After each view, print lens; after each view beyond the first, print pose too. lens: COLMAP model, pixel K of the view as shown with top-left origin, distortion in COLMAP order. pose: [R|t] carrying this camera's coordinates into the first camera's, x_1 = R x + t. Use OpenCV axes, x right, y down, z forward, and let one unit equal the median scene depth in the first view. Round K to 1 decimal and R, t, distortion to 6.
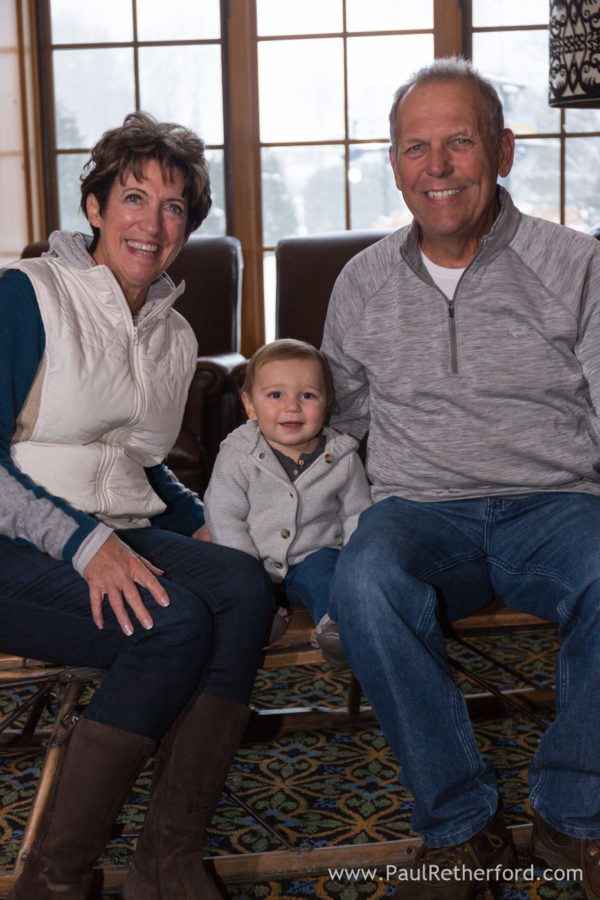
lens RADIAL K [[1414.5, 0, 295.7], [0, 1414.5, 447.4], [0, 0, 1]] dist [-0.043322, 0.000000]
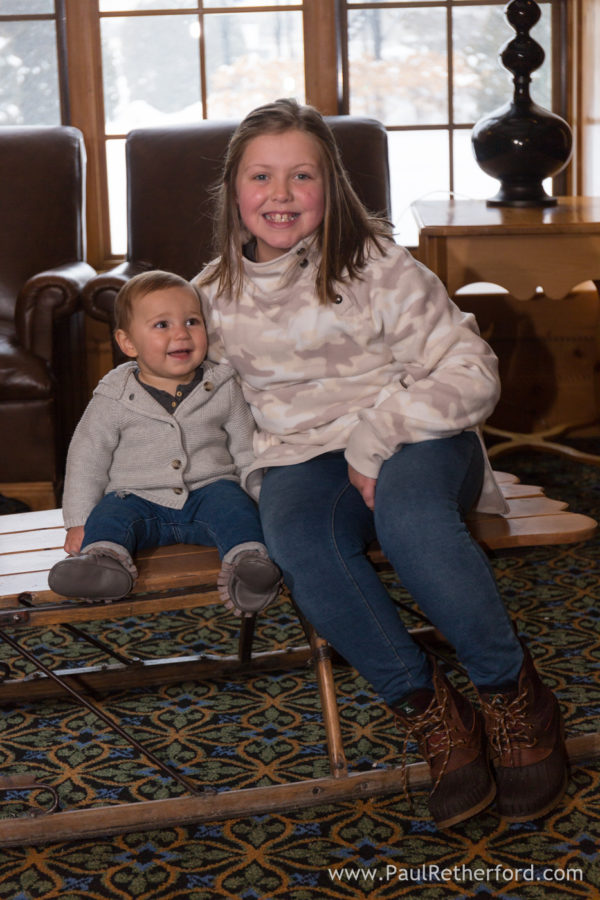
lens RADIAL K [[1765.2, 0, 300.9], [0, 1765.2, 450.2], [0, 0, 1]] dist [-0.066761, 0.000000]
pose [[0.994553, -0.027376, 0.100574, -0.032983], [0.021889, 0.998232, 0.055264, -0.013912], [-0.101909, -0.052762, 0.993394, -0.147297]]
